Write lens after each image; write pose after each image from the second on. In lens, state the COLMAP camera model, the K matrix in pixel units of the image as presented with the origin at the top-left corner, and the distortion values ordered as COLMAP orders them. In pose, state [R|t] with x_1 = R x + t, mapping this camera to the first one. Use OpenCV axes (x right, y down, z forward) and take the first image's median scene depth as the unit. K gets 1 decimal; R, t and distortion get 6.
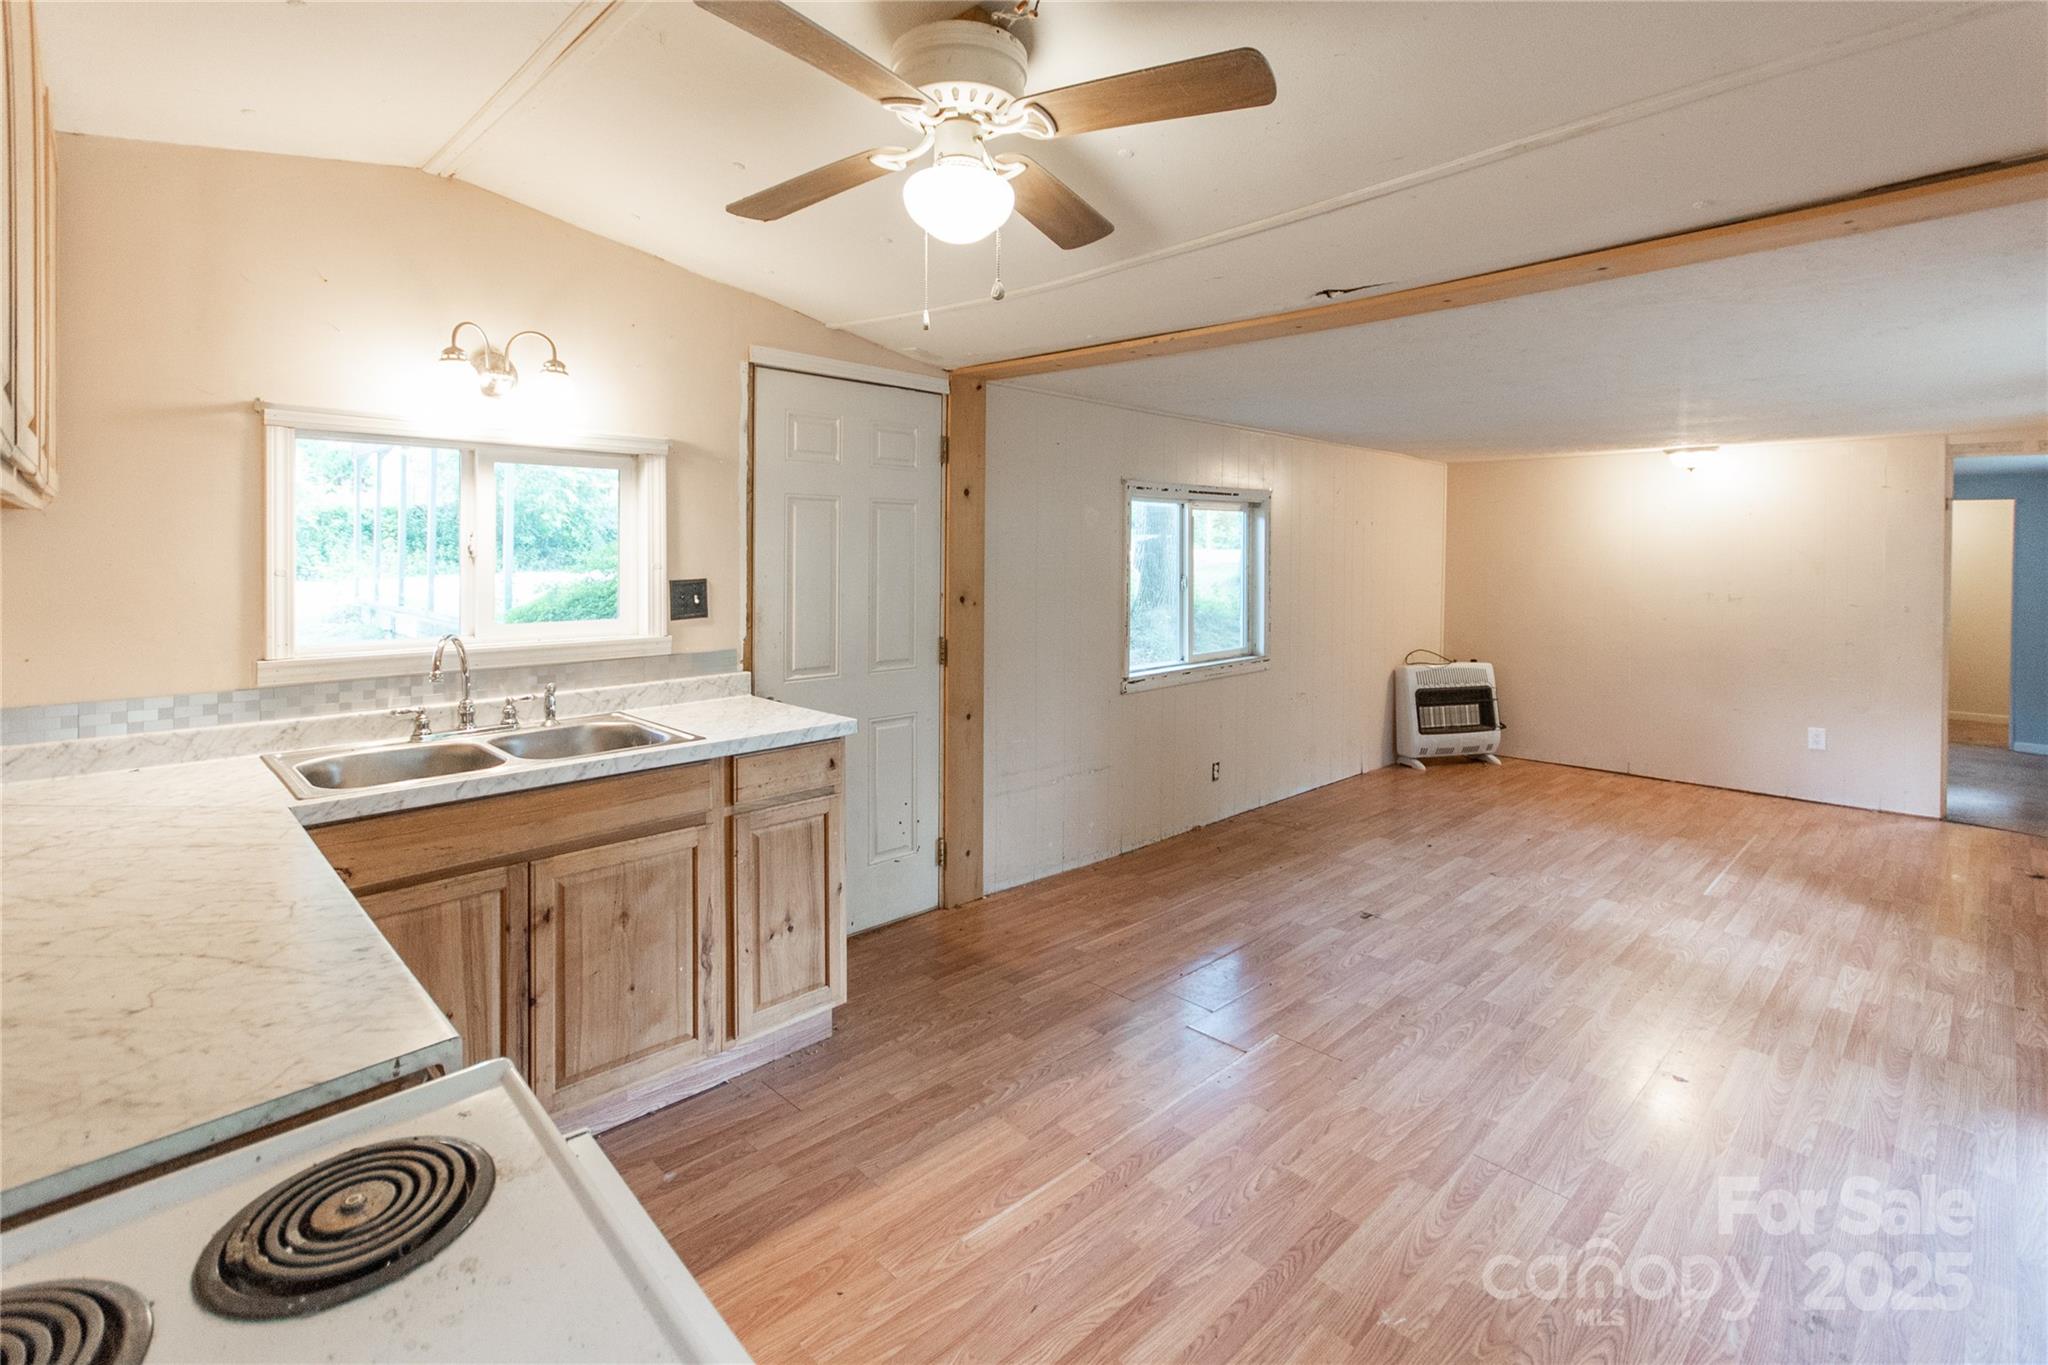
lens RADIAL K [[968.8, 0, 1054.3], [0, 968.8, 565.8], [0, 0, 1]] dist [0.000993, 0.000588]
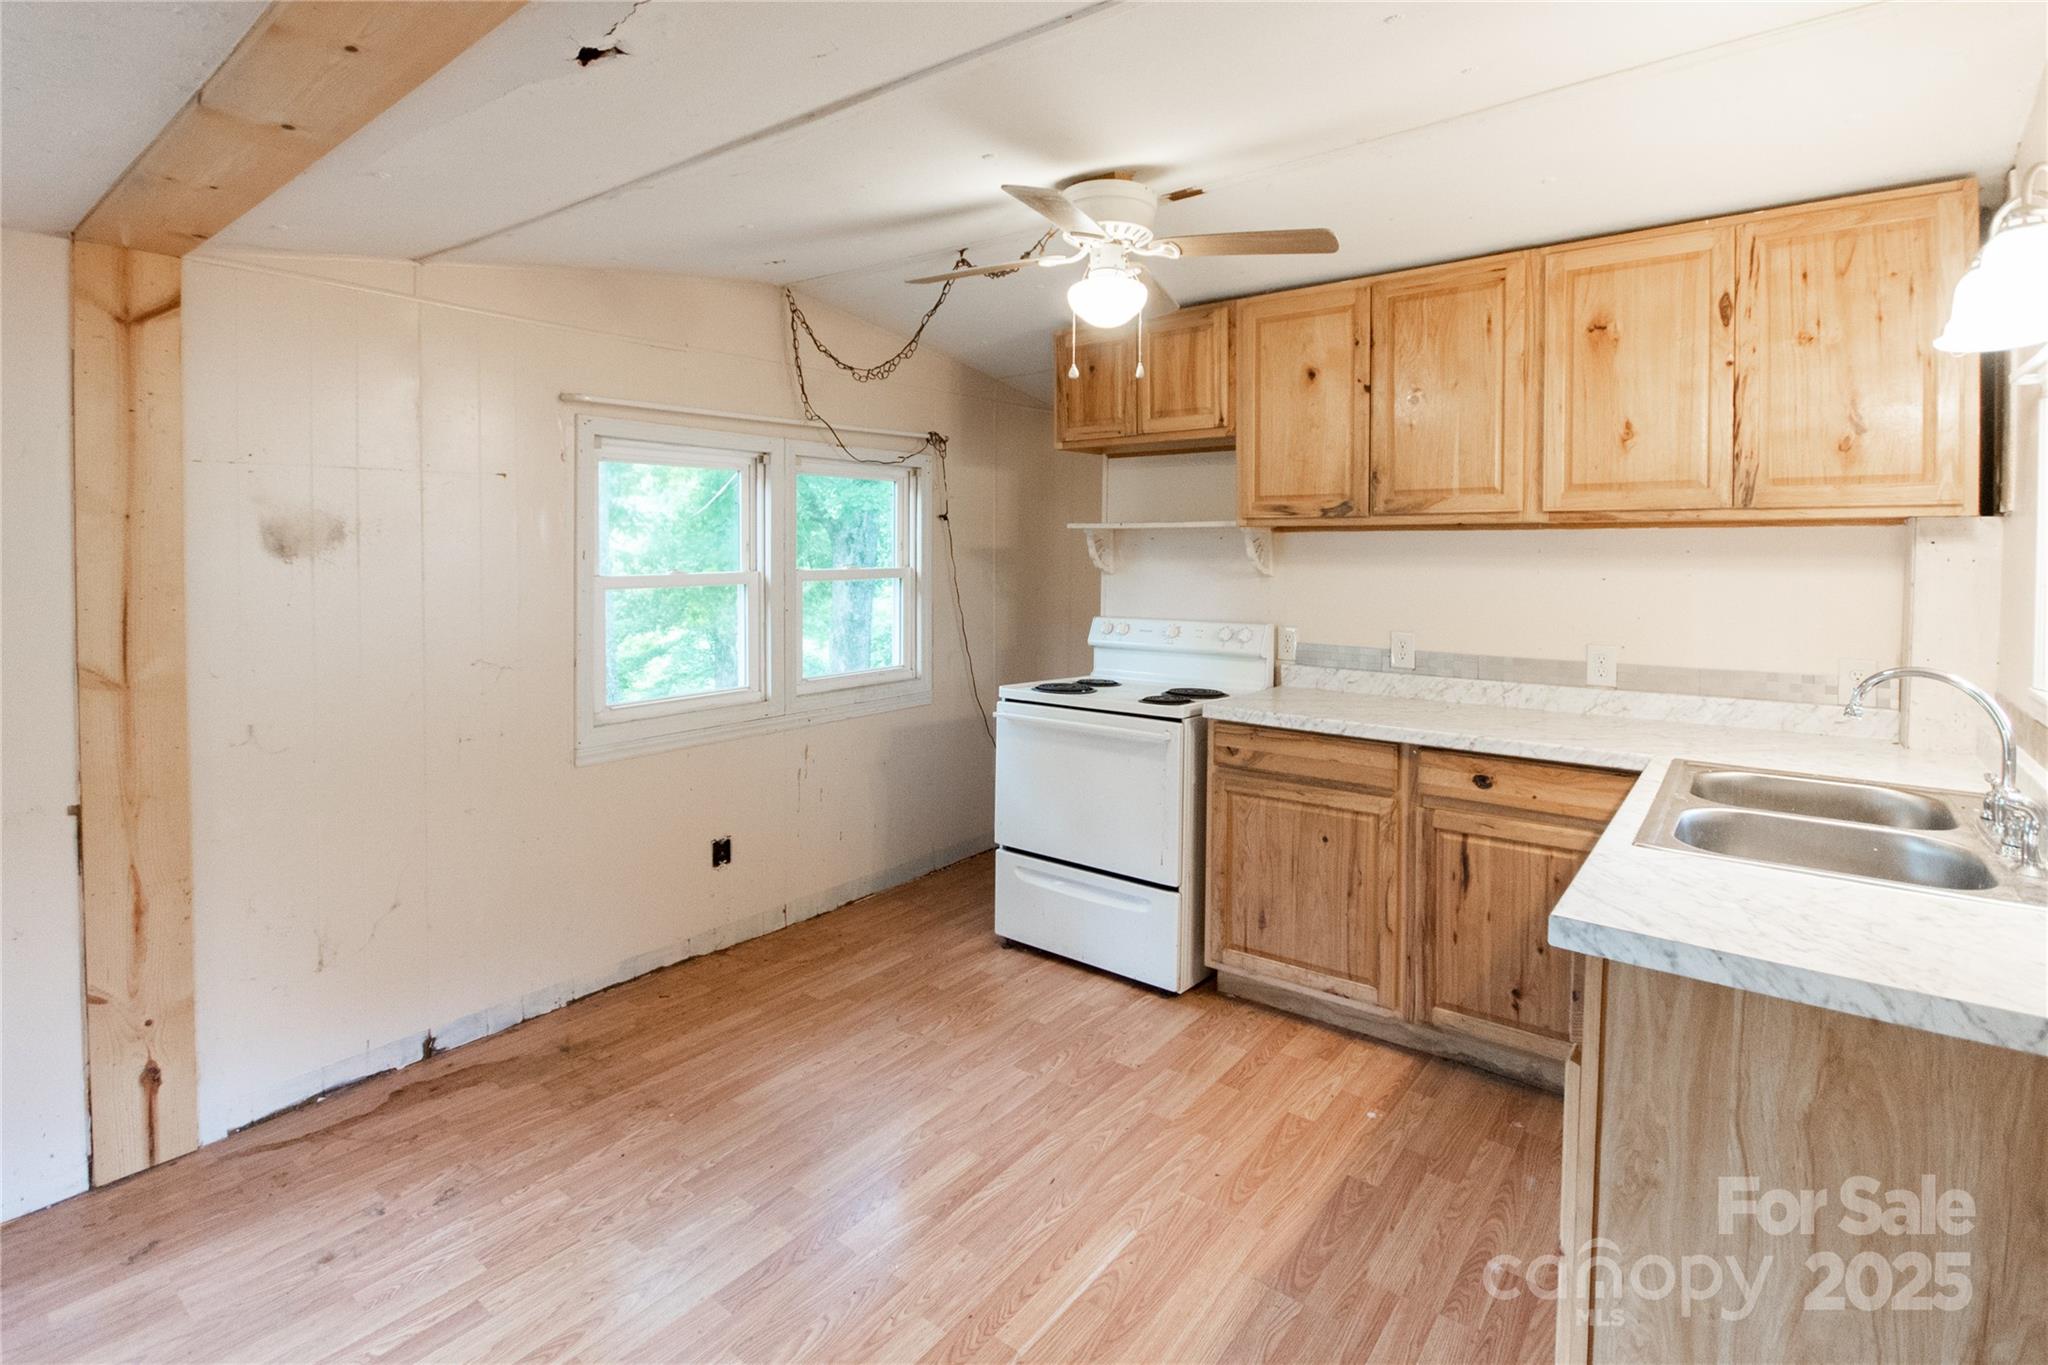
lens RADIAL K [[971.6, 0, 1039.9], [0, 971.6, 569.4], [0, 0, 1]] dist [-0.003900, -0.003165]
pose [[-0.993918, -0.005573, -0.109984, 0.091402], [-0.010199, 0.999084, 0.041548, -0.024234], [0.109652, 0.042417, -0.993065, 1.505761]]
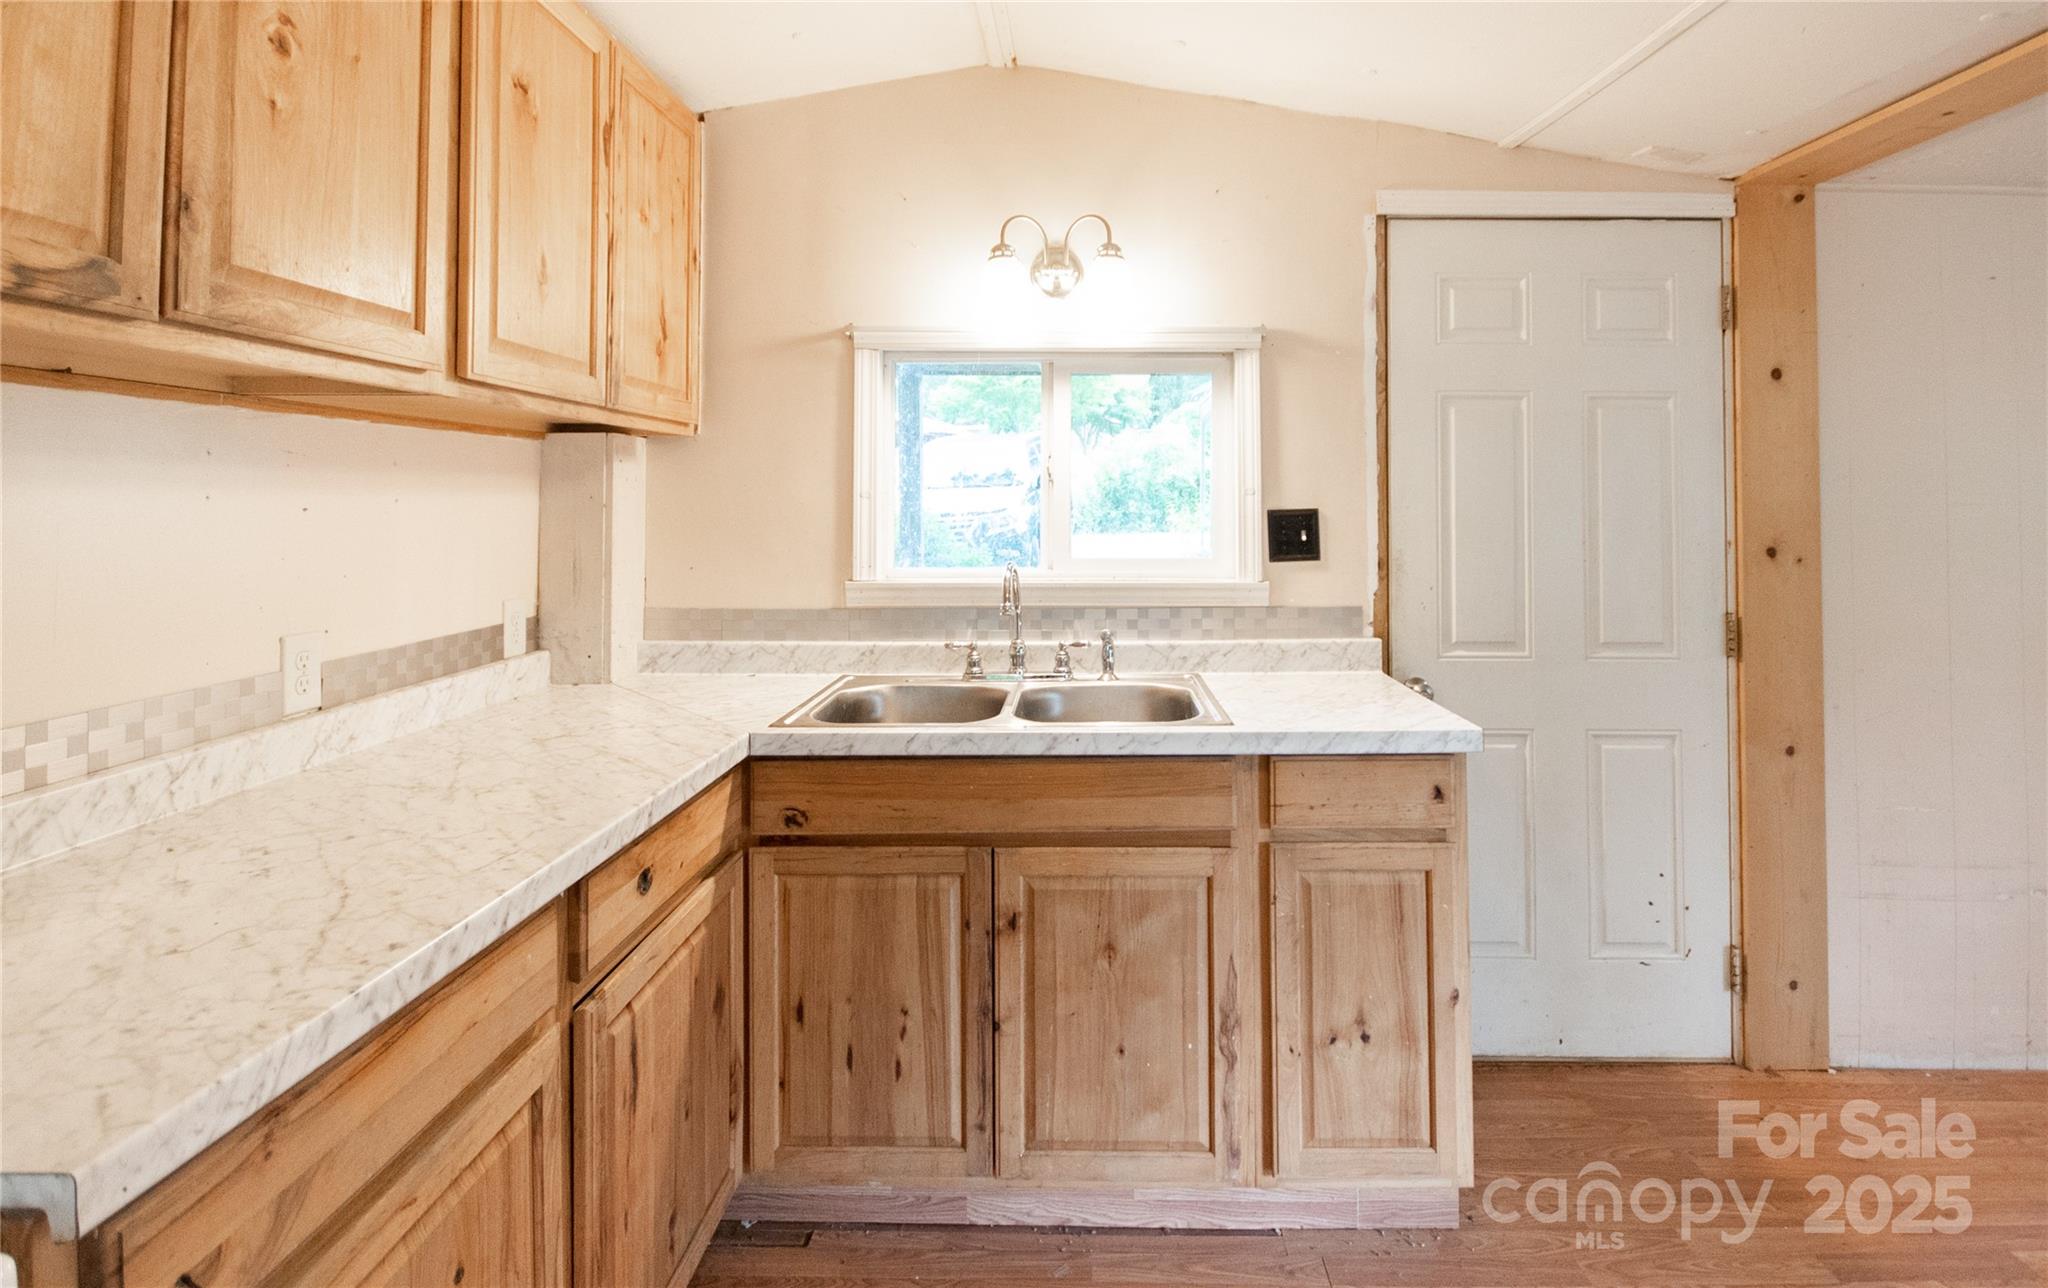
lens RADIAL K [[1020.9, 0, 1073.0], [0, 1020.9, 481.4], [0, 0, 1]] dist [-0.001684, -0.005775]
pose [[0.687534, -0.023380, -0.725775, 0.100477], [-0.008886, 0.999136, -0.040604, 0.030697], [0.726098, 0.034366, 0.686732, 0.378993]]
